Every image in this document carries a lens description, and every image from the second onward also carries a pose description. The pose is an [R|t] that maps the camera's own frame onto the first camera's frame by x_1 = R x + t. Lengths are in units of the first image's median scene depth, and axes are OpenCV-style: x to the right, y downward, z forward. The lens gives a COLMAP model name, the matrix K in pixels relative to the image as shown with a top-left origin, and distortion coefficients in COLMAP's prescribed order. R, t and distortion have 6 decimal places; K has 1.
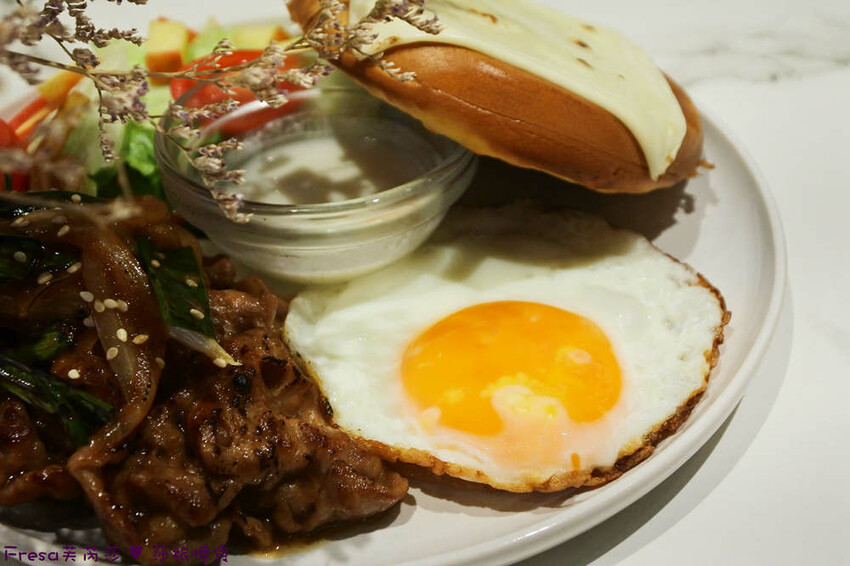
lens RADIAL K [[1186.4, 0, 412.1], [0, 1186.4, 276.7], [0, 0, 1]] dist [0.285802, 0.000000]
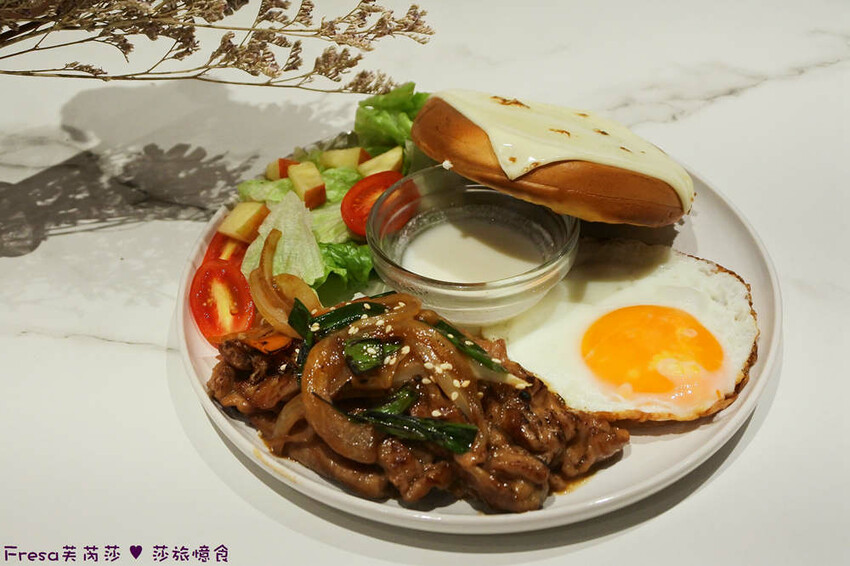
lens RADIAL K [[1186.4, 0, 424.3], [0, 1186.4, 281.9], [0, 0, 1]] dist [0.285802, 0.000000]
pose [[0.939100, -0.218387, 0.265327, -0.611748], [0.209586, 0.975860, 0.061409, -0.174778], [-0.272333, -0.002060, 0.962201, -0.480301]]
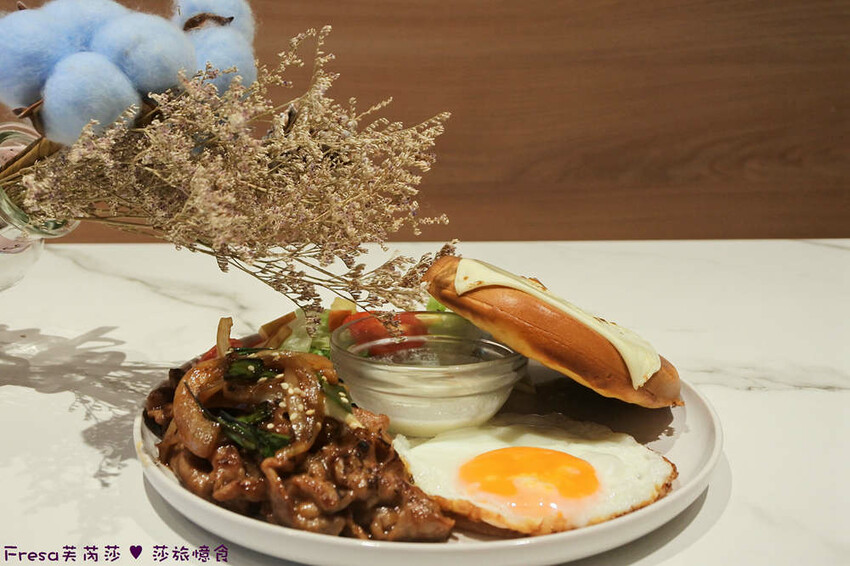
lens RADIAL K [[1186.4, 0, 416.7], [0, 1186.4, 281.3], [0, 0, 1]] dist [0.285802, 0.000000]
pose [[0.987554, 0.096558, -0.124149, 0.106299], [-0.137241, 0.914602, -0.380352, 0.459779], [0.076821, 0.392657, 0.916471, -0.560633]]
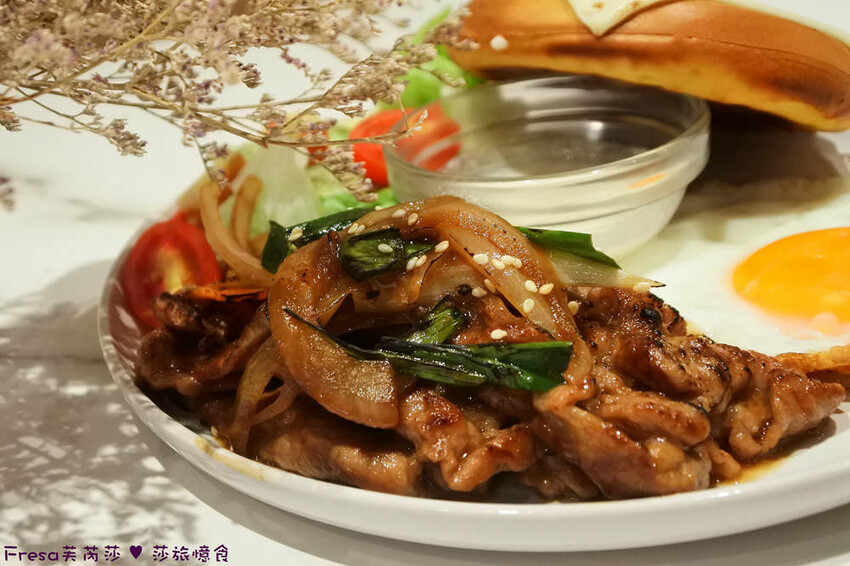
lens RADIAL K [[1186.4, 0, 421.5], [0, 1186.4, 278.6], [0, 0, 1]] dist [0.285802, 0.000000]
pose [[0.944911, -0.199029, 0.259866, -0.509745], [0.254717, 0.945709, -0.201875, 0.189619], [-0.205578, 0.256946, 0.944307, 0.117813]]
